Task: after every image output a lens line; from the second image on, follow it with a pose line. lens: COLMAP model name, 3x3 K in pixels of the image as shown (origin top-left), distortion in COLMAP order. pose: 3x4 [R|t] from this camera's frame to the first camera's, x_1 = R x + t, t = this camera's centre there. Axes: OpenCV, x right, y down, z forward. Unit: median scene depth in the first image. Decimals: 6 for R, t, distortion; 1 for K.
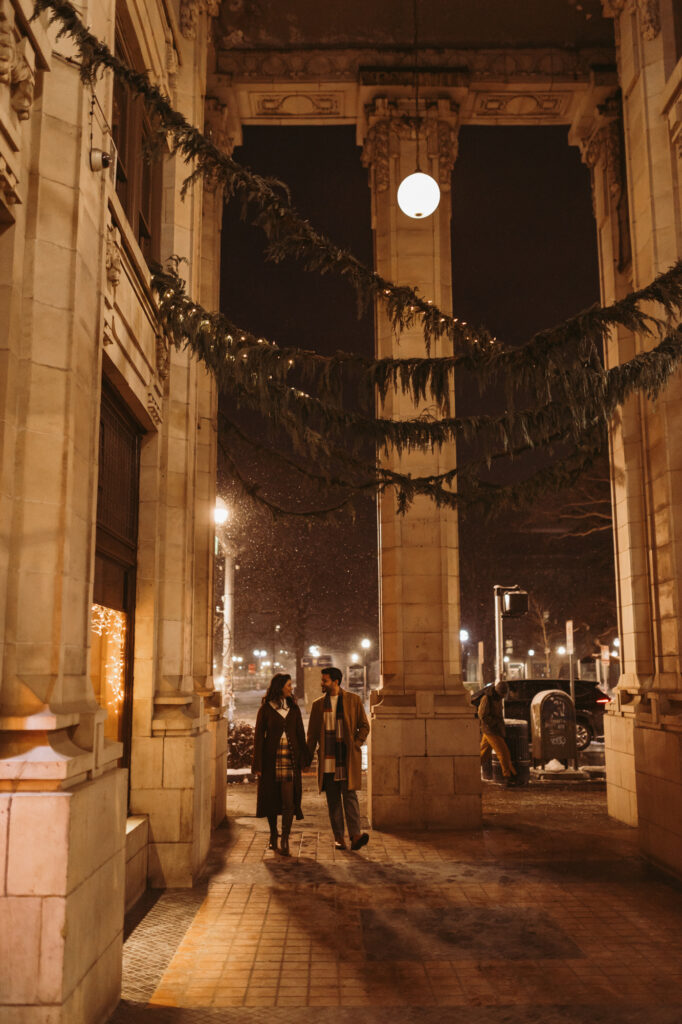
lens RADIAL K [[1006.2, 0, 341.0], [0, 1006.2, 512.0], [0, 0, 1]] dist [0.006681, 0.004989]
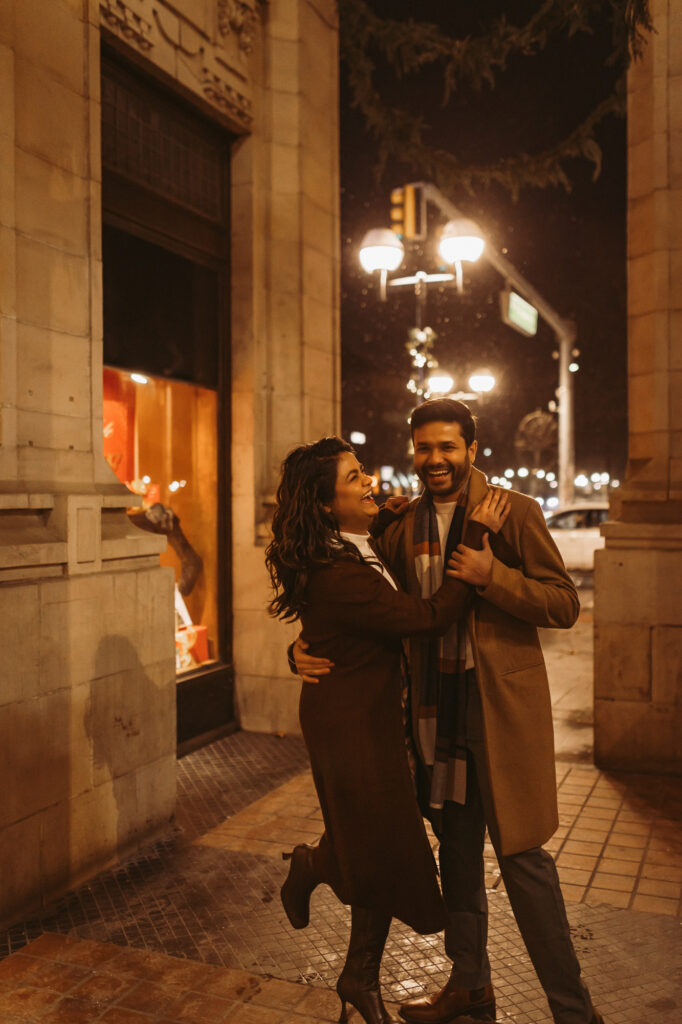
lens RADIAL K [[1006.2, 0, 341.0], [0, 1006.2, 512.0], [0, 0, 1]] dist [0.006681, 0.004989]
pose [[0.911585, 0.009074, -0.411011, 0.118144], [0.061848, 0.985351, 0.158928, 0.101516], [0.406432, -0.170297, 0.897670, 0.506207]]
